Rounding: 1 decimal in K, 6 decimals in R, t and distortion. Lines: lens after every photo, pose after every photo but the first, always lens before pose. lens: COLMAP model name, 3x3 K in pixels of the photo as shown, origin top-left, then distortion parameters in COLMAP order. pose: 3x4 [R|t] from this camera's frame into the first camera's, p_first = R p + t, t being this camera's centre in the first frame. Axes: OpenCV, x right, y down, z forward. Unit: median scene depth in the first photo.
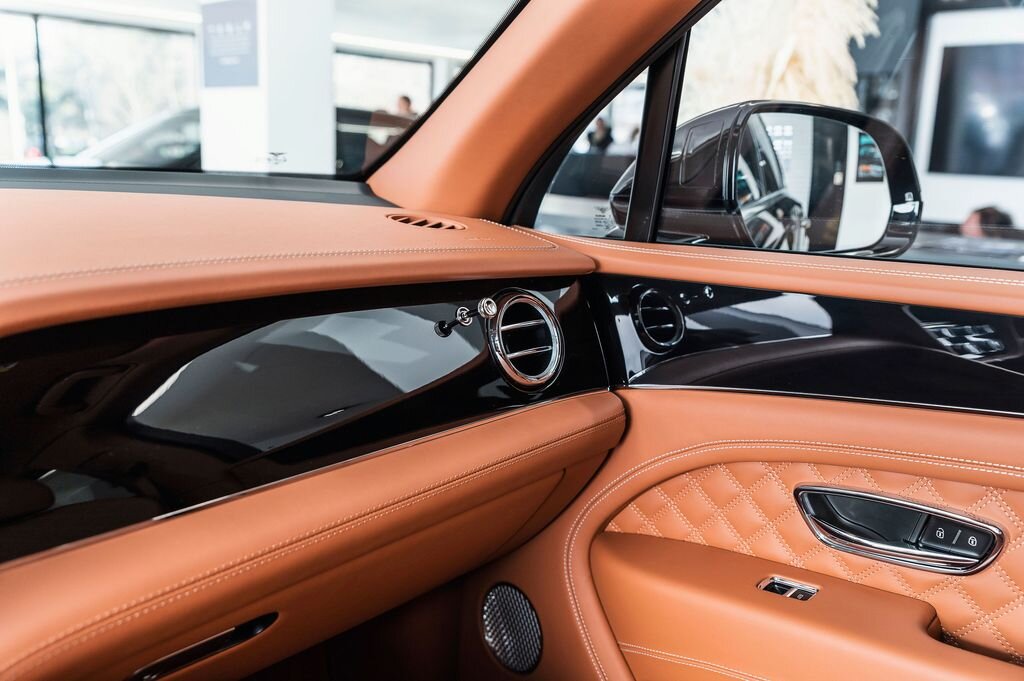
lens RADIAL K [[884.4, 0, 512.0], [0, 884.4, 340.5], [0, 0, 1]] dist [-0.036600, -0.005489]
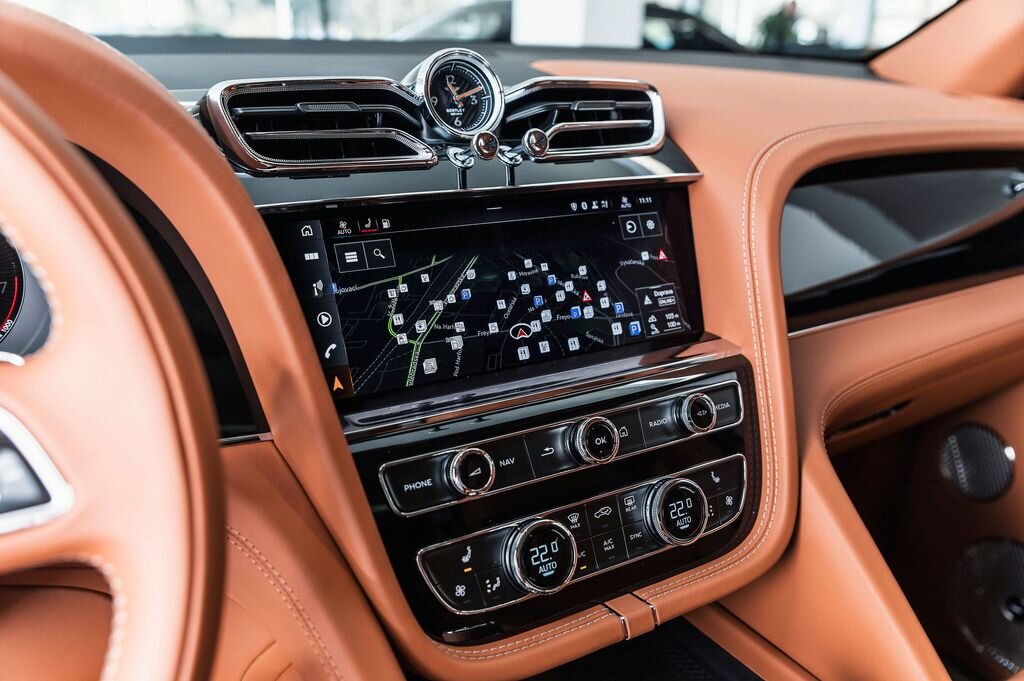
lens RADIAL K [[884.4, 0, 512.0], [0, 884.4, 340.5], [0, 0, 1]] dist [-0.036600, -0.005489]
pose [[0.967709, 0.075956, -0.240352, -0.372606], [-0.047540, 0.991403, 0.121898, 0.065249], [0.247545, -0.106535, 0.963001, -0.274263]]
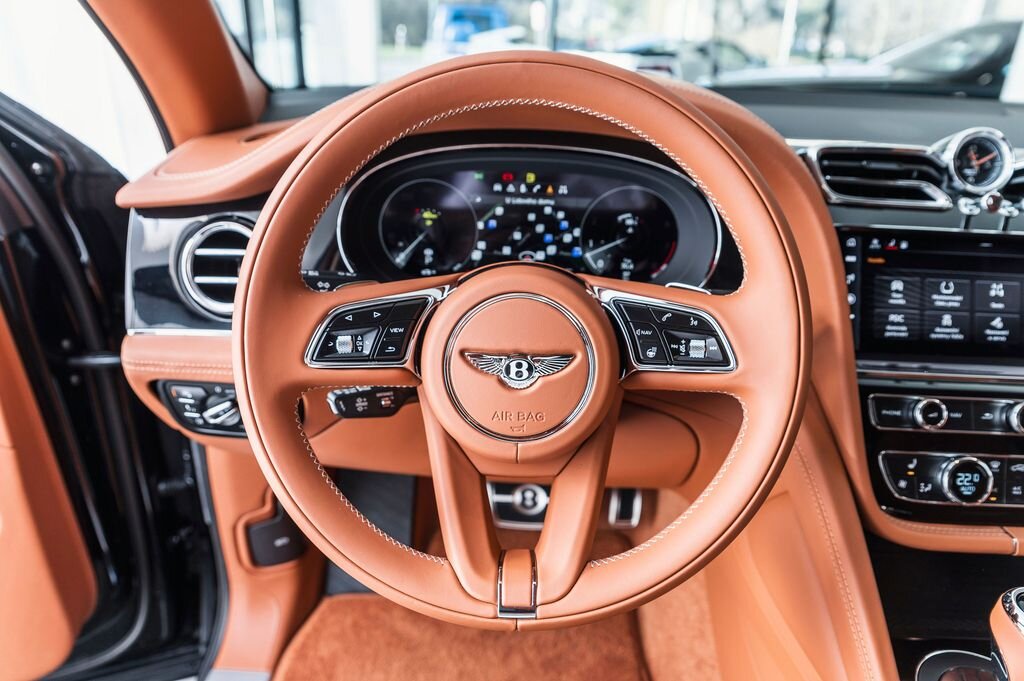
lens RADIAL K [[693.8, 0, 512.0], [0, 693.8, 340.5], [0, 0, 1]] dist [-0.032272, 0.003831]
pose [[0.665076, 0.297394, -0.685004, -0.358369], [-0.164119, 0.953064, 0.254427, 0.044037], [0.728518, -0.056792, 0.682668, -0.497130]]
